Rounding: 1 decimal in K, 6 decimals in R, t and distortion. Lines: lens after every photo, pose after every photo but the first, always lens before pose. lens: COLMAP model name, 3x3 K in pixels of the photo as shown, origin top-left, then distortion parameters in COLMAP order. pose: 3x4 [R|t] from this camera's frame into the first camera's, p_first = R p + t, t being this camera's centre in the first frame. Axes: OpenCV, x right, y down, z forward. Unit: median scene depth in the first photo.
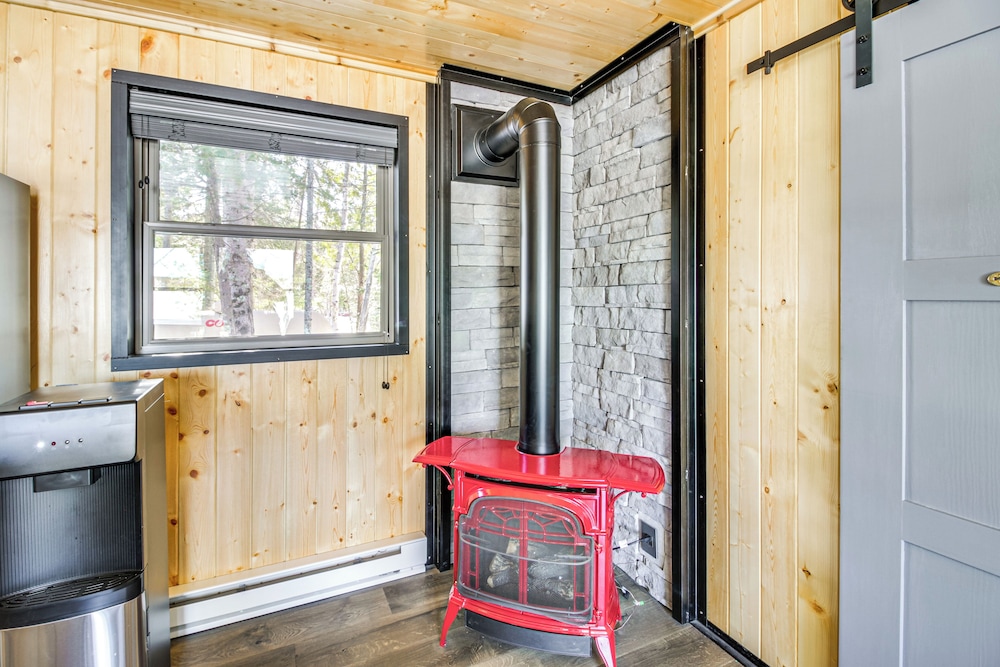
lens RADIAL K [[484.2, 0, 457.3], [0, 484.2, 296.2], [0, 0, 1]] dist [0.001820, -0.000822]
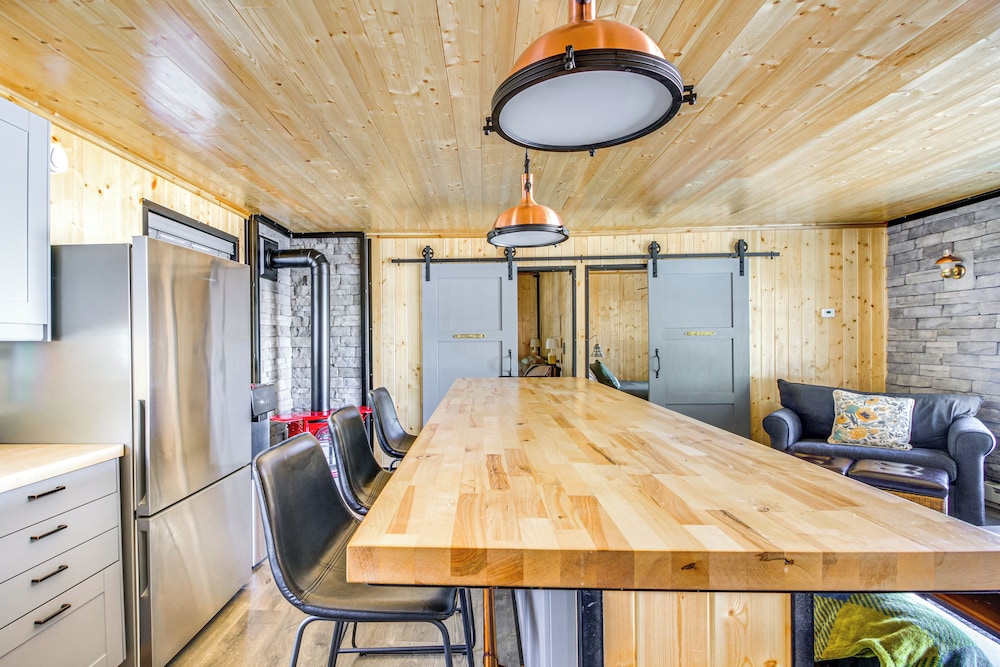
lens RADIAL K [[484.2, 0, 495.2], [0, 484.2, 338.1], [0, 0, 1]] dist [0.001820, -0.000822]
pose [[0.400950, -0.001309, 0.916099, -1.624166], [0.009835, 0.999947, -0.002875, -0.002655], [-0.916047, 0.010163, 0.400942, -0.639528]]
